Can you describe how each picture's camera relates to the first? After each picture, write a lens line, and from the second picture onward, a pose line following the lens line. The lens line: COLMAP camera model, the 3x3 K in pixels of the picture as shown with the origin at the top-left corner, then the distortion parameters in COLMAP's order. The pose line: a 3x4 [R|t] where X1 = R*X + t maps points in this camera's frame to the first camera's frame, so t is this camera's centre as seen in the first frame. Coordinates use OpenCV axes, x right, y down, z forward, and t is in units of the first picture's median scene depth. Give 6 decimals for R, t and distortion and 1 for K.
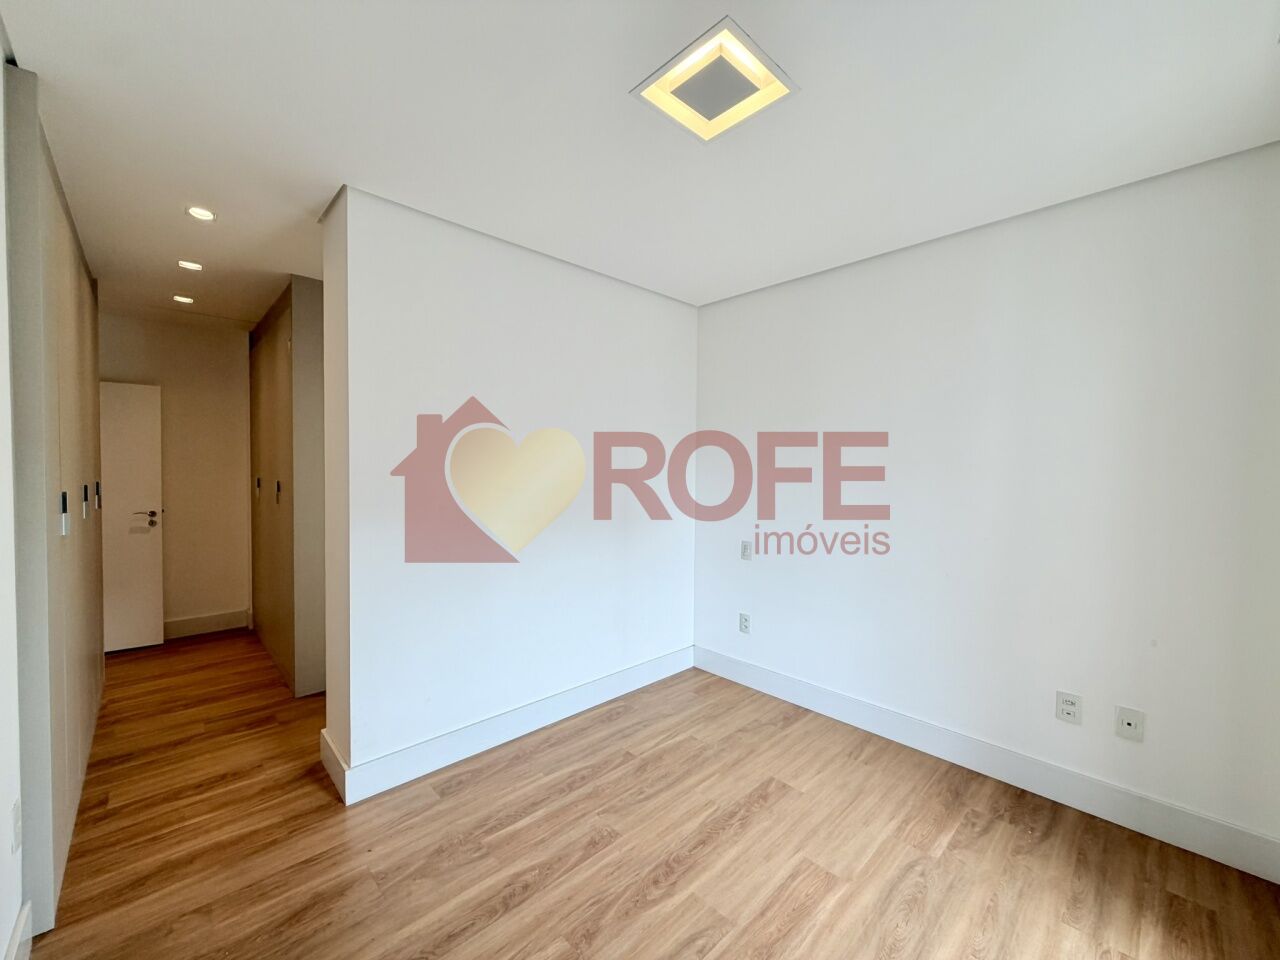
lens RADIAL K [[510.0, 0, 635.0], [0, 510.0, 475.0], [0, 0, 1]] dist [0.003862, -0.001075]
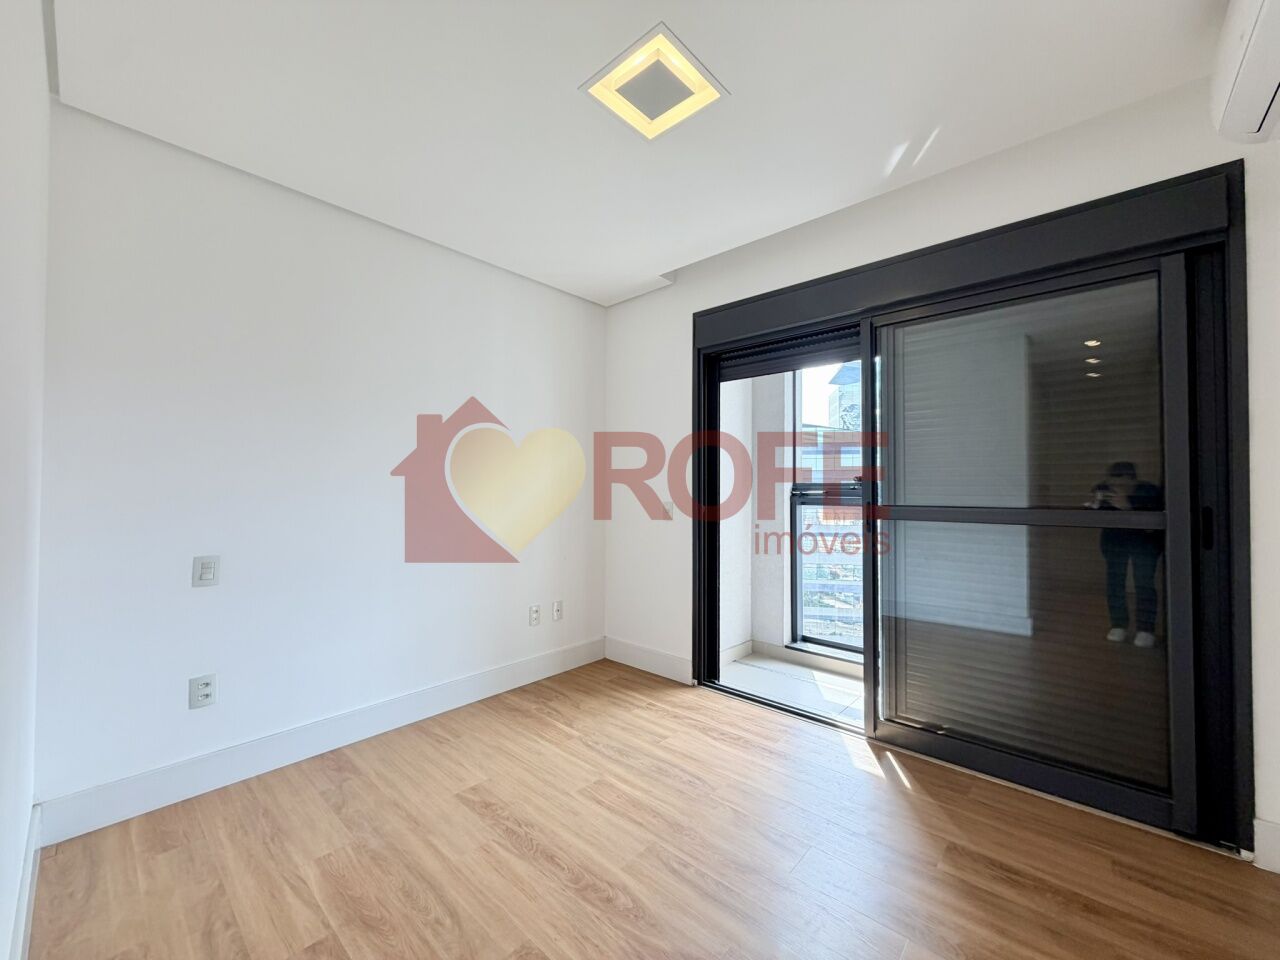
lens RADIAL K [[510.0, 0, 630.7], [0, 510.0, 479.5], [0, 0, 1]] dist [0.003862, -0.001075]
pose [[-0.062796, 0.010384, 0.997972, -0.679450], [0.011308, 0.999889, -0.009692, 0.073388], [-0.997962, 0.010676, -0.062906, 0.819514]]
